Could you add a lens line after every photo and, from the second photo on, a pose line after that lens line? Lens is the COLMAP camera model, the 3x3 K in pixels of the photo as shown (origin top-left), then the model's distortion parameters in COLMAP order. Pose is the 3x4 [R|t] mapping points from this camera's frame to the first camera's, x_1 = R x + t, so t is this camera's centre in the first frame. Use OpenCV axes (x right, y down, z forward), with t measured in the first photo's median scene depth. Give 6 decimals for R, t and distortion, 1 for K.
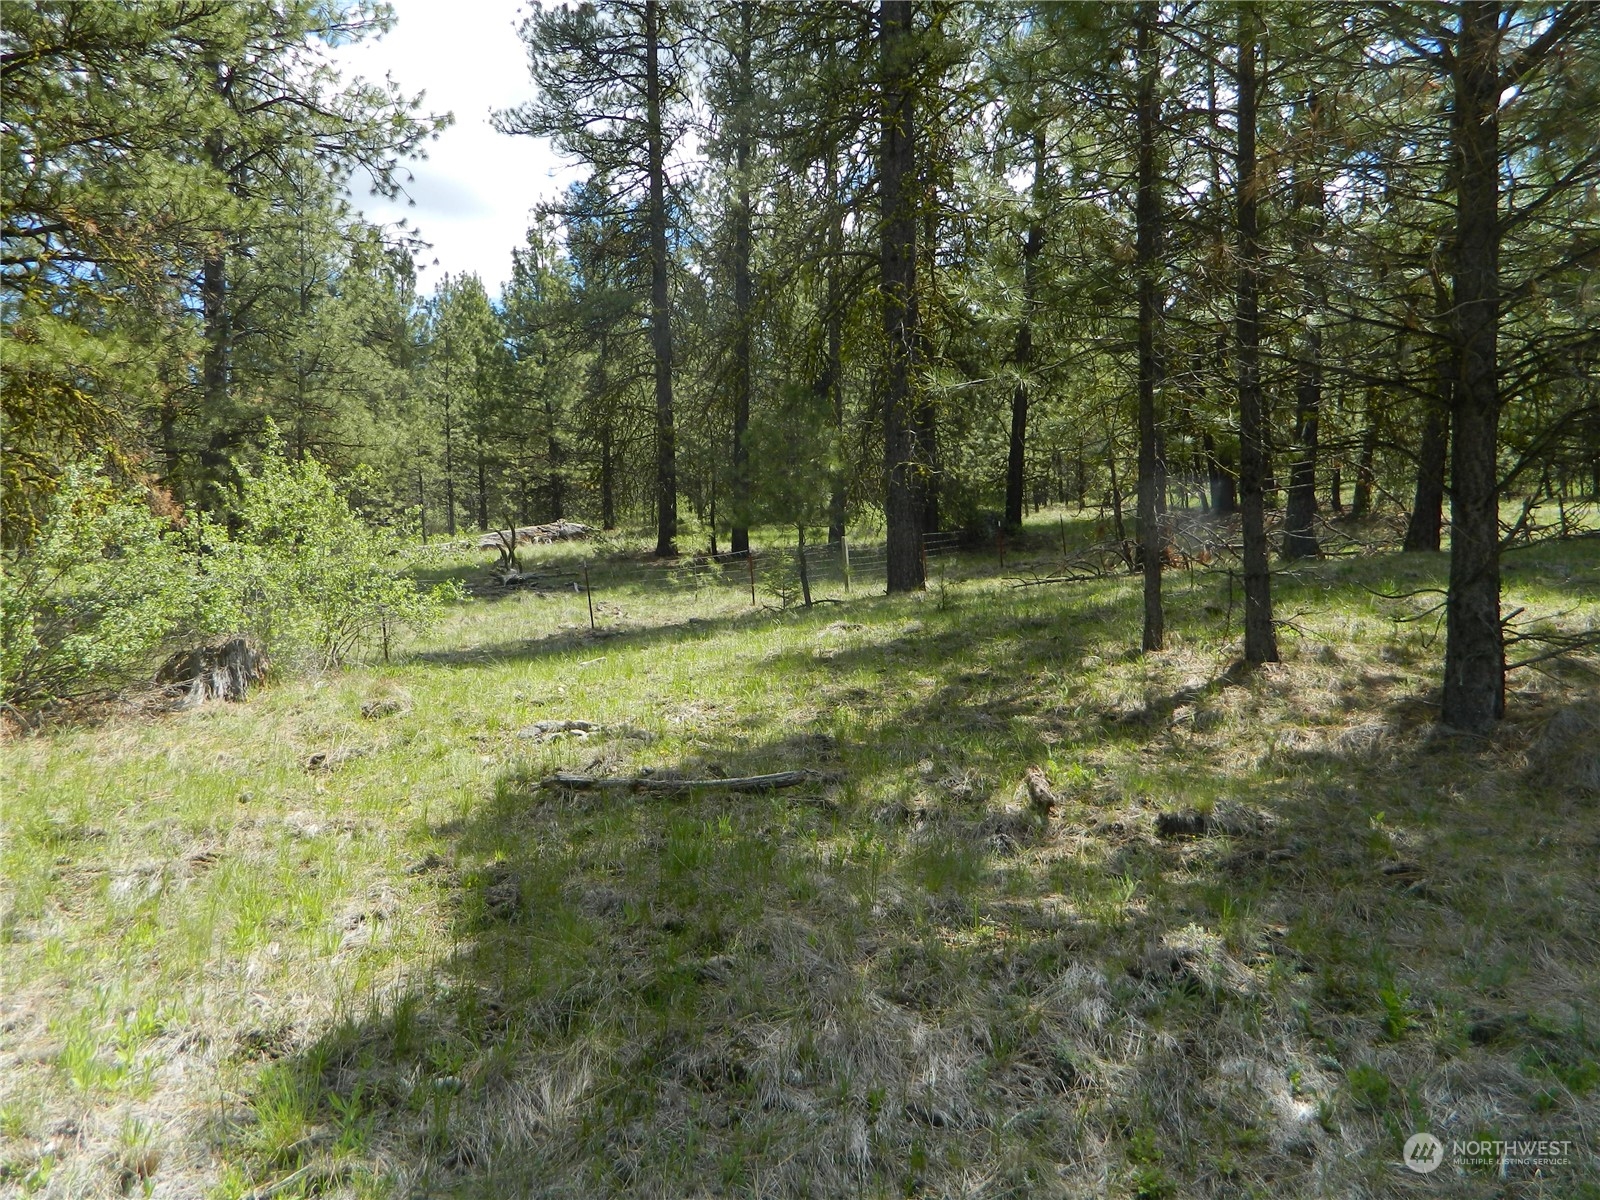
lens RADIAL K [[1172.7, 0, 797.6], [0, 1172.7, 598.3], [0, 0, 1]] dist [-0.003437, 0.000416]
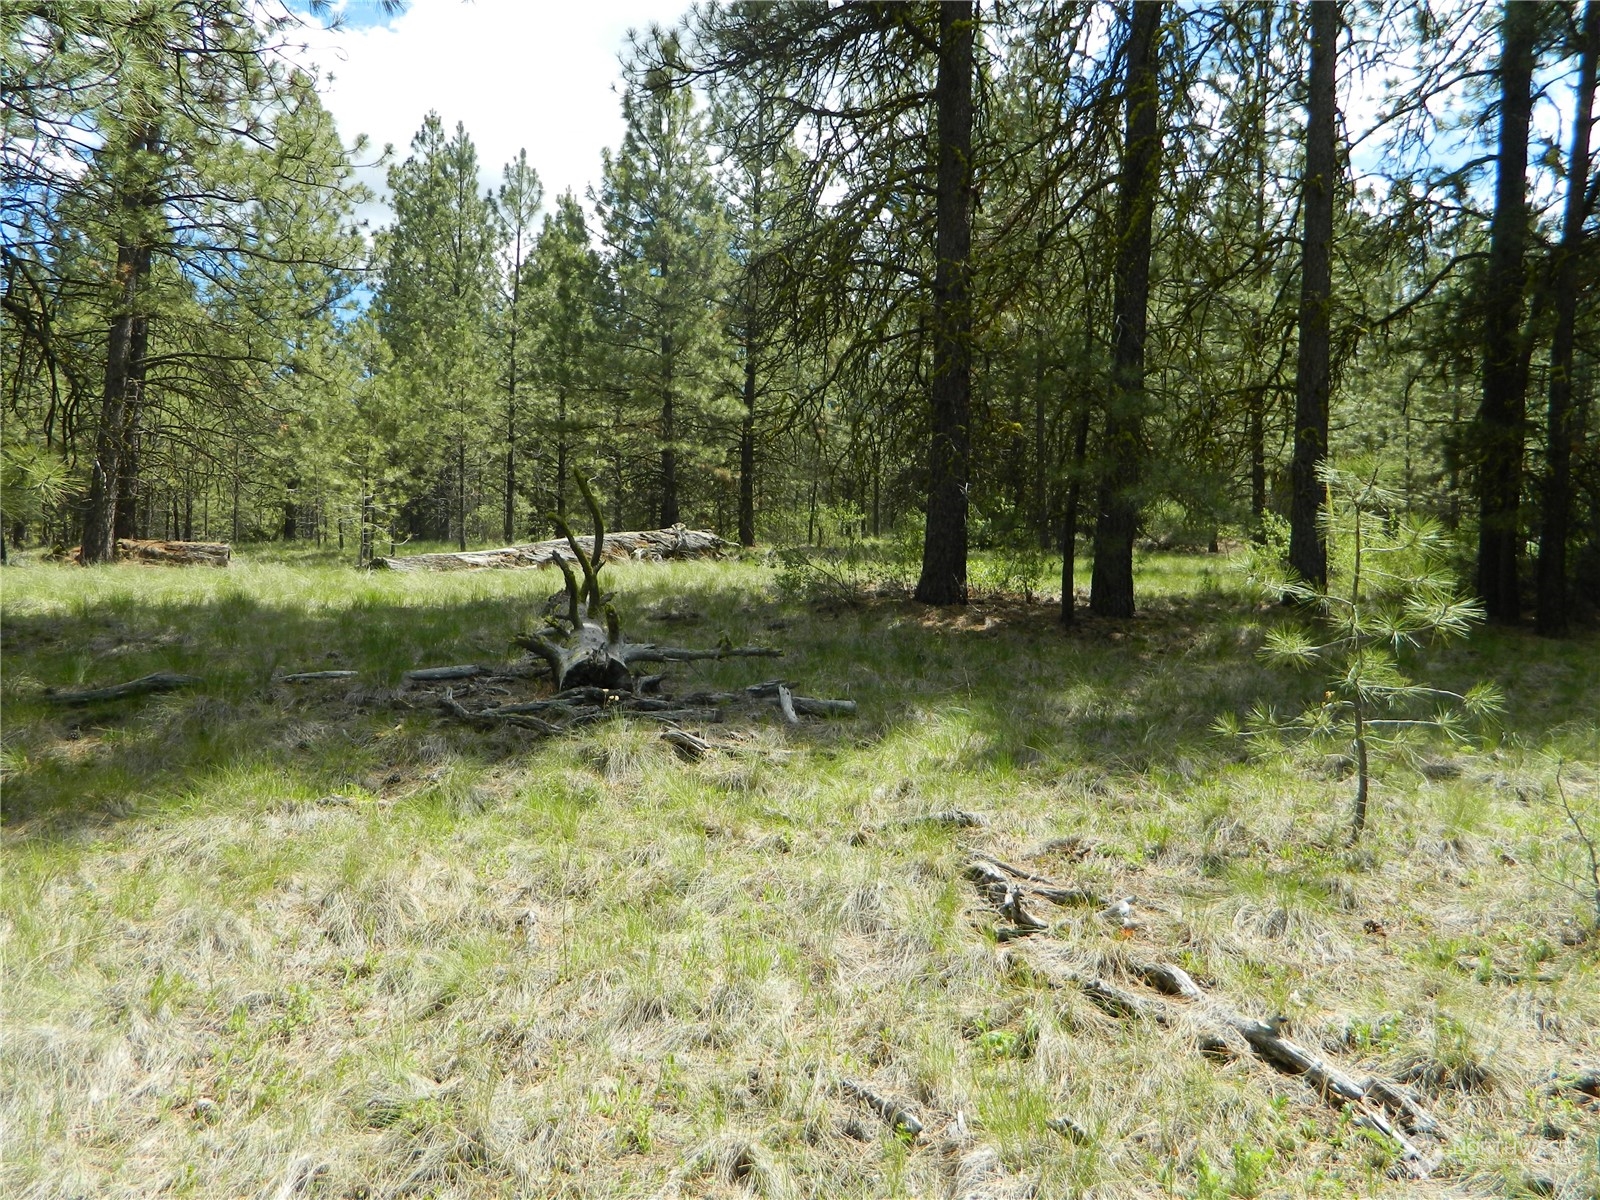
lens RADIAL K [[1172.7, 0, 797.6], [0, 1172.7, 598.3], [0, 0, 1]] dist [-0.003437, 0.000416]
pose [[0.996271, 0.052127, -0.068756, -0.102828], [-0.053911, 0.998249, -0.024349, -0.018559], [0.067367, 0.027965, 0.997336, 0.426842]]
